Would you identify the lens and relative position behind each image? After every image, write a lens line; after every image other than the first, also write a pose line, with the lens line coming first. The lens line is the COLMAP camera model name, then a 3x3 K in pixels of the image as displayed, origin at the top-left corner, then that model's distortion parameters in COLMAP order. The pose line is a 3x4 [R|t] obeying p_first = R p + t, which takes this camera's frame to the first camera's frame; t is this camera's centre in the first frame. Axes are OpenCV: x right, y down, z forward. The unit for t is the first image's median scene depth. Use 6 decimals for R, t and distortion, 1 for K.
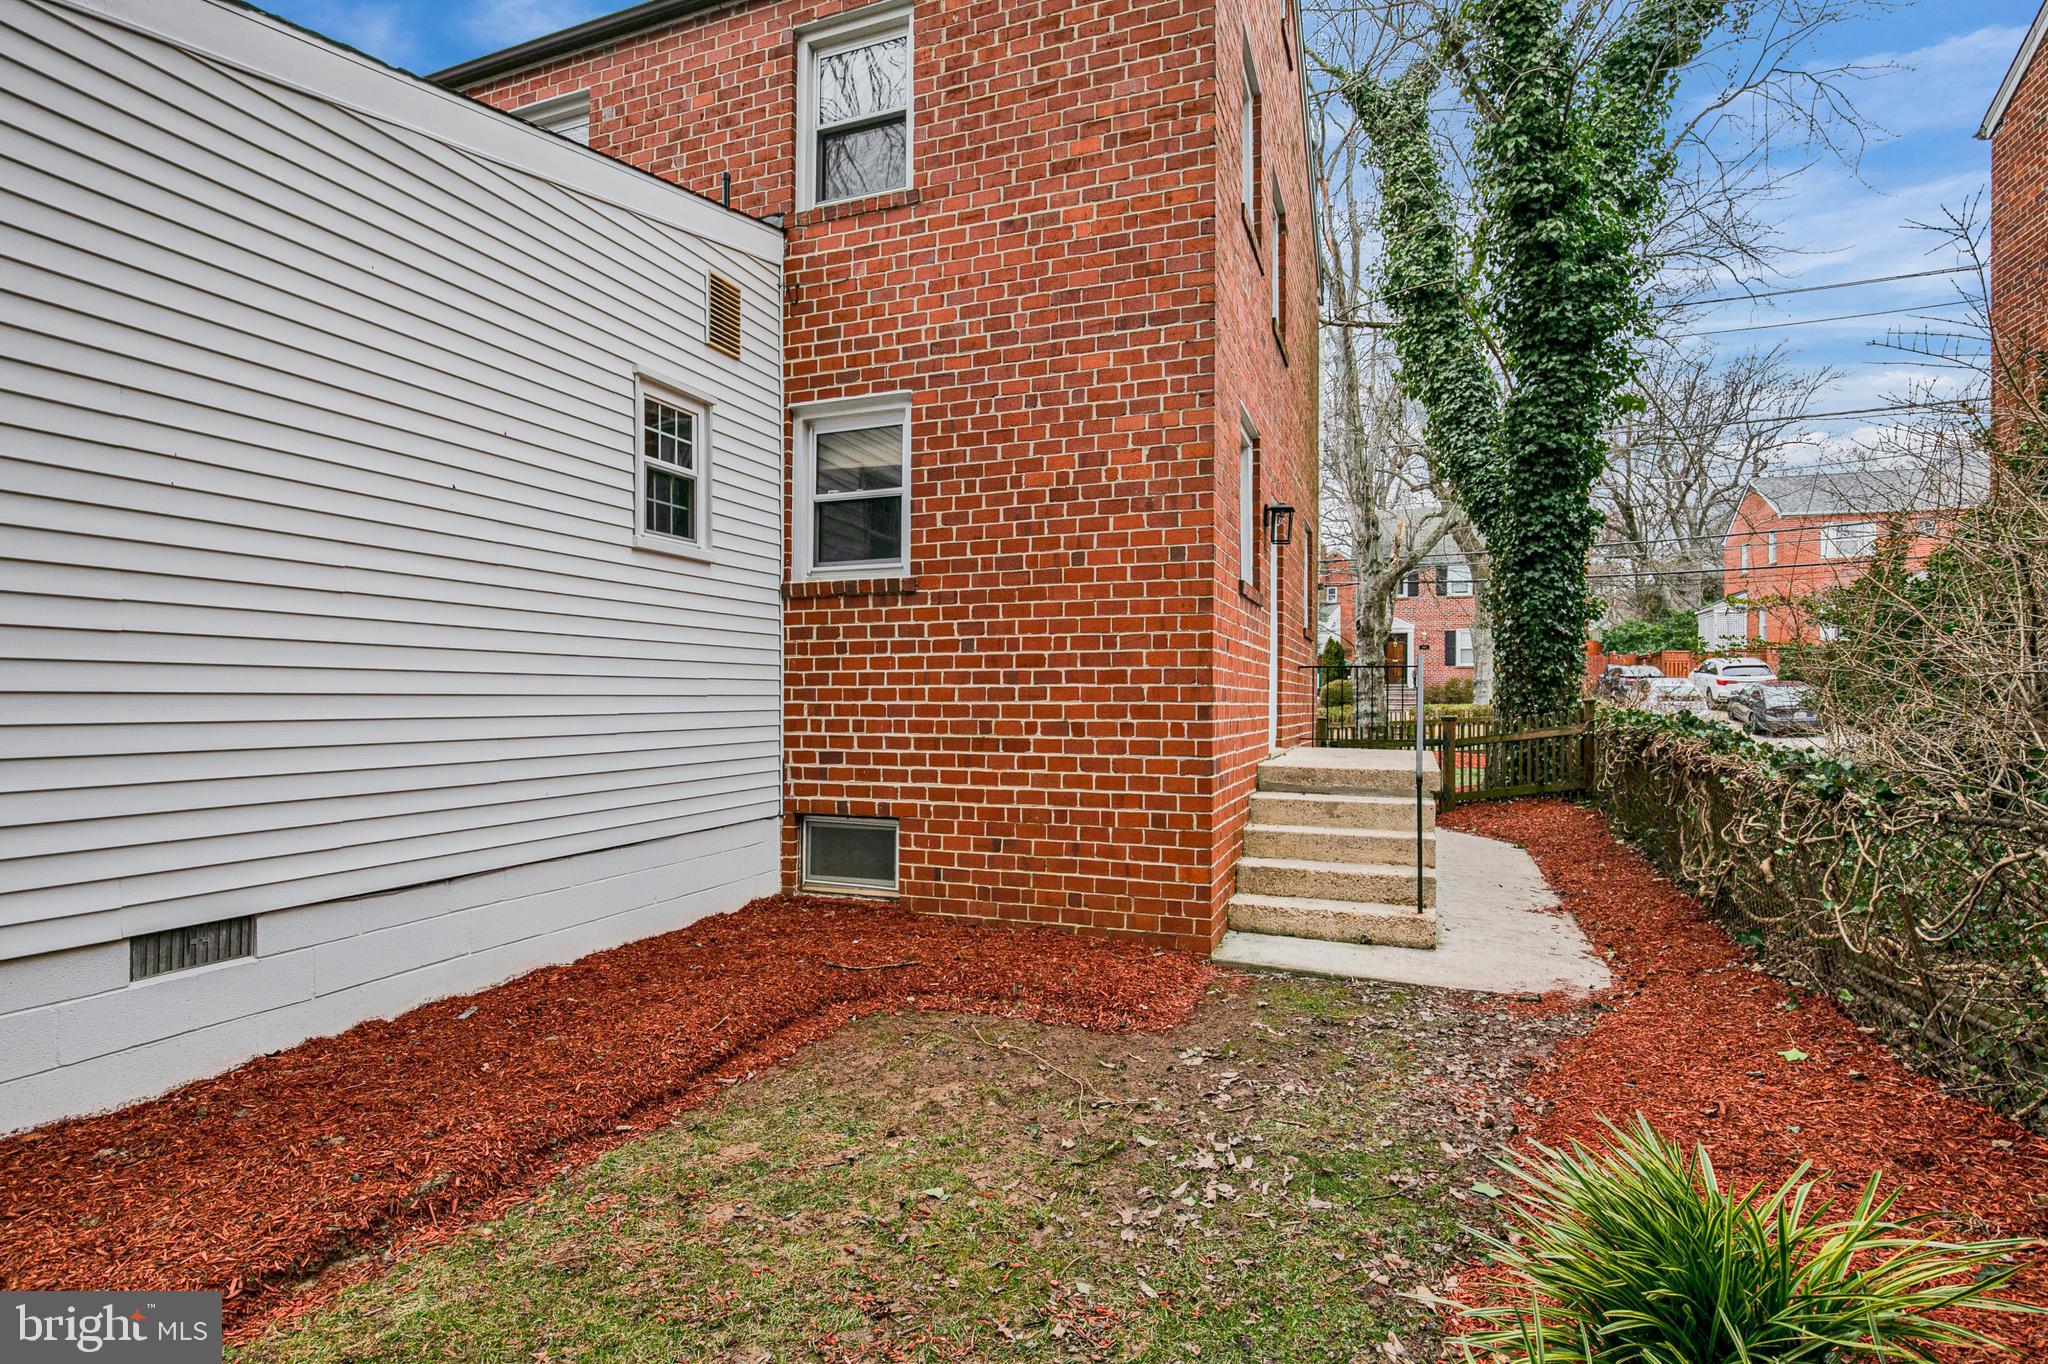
lens RADIAL K [[1025.4, 0, 989.4], [0, 1025.4, 647.3], [0, 0, 1]] dist [-0.028202, 0.004194]
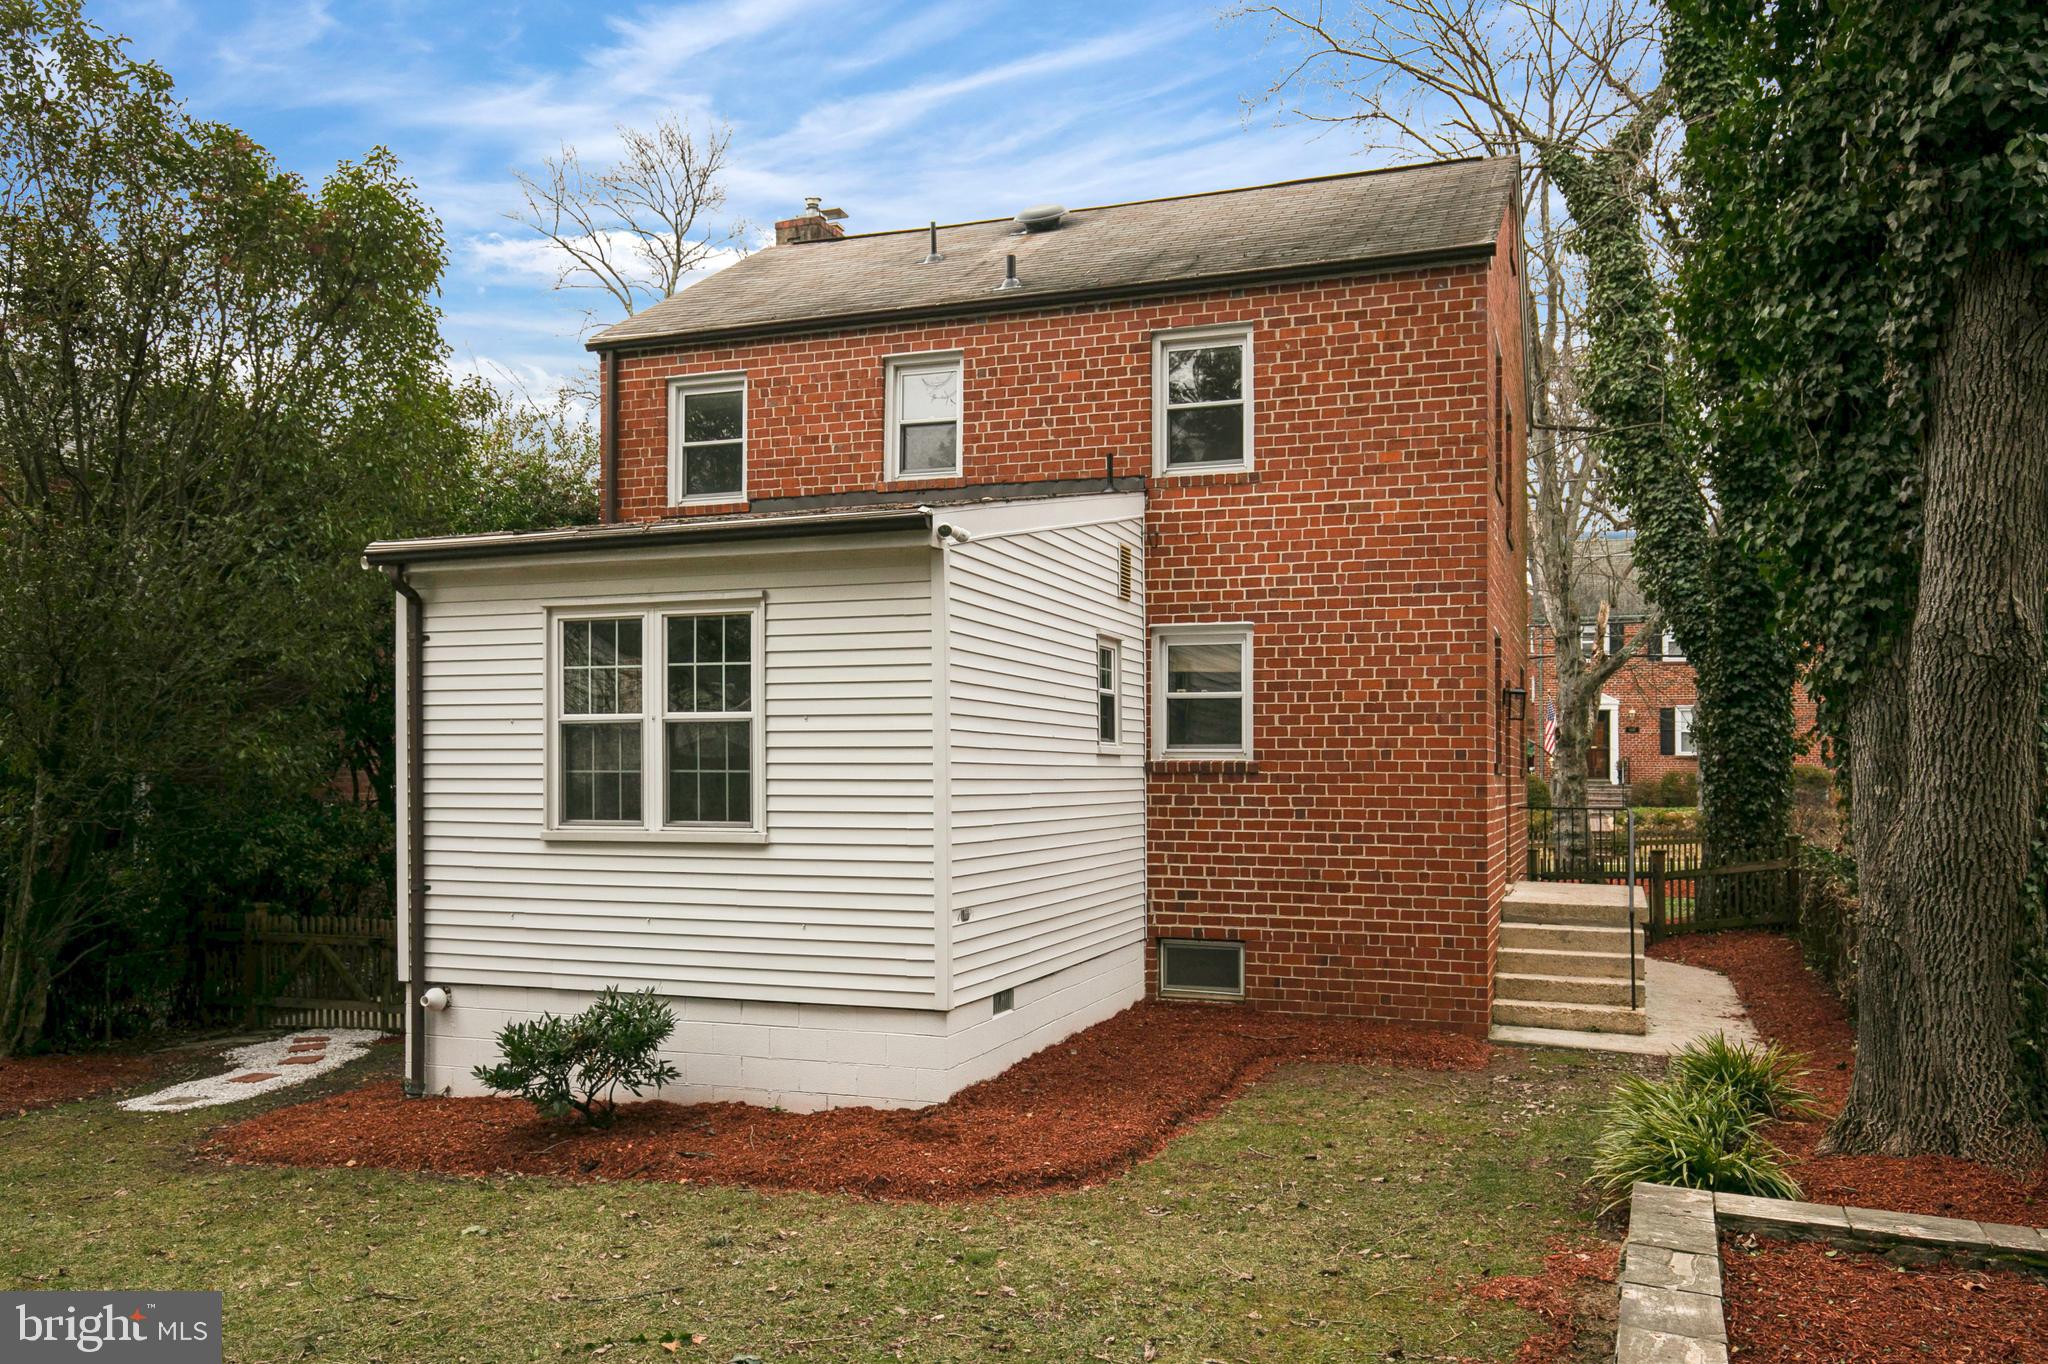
lens RADIAL K [[1588.1, 0, 986.1], [0, 1588.1, 650.5], [0, 0, 1]] dist [0.012817, 0.002645]
pose [[0.999822, 0.005443, 0.018048, -0.434124], [-0.004938, 0.999597, -0.027949, -0.143286], [-0.018193, 0.027855, 0.999446, -1.010758]]
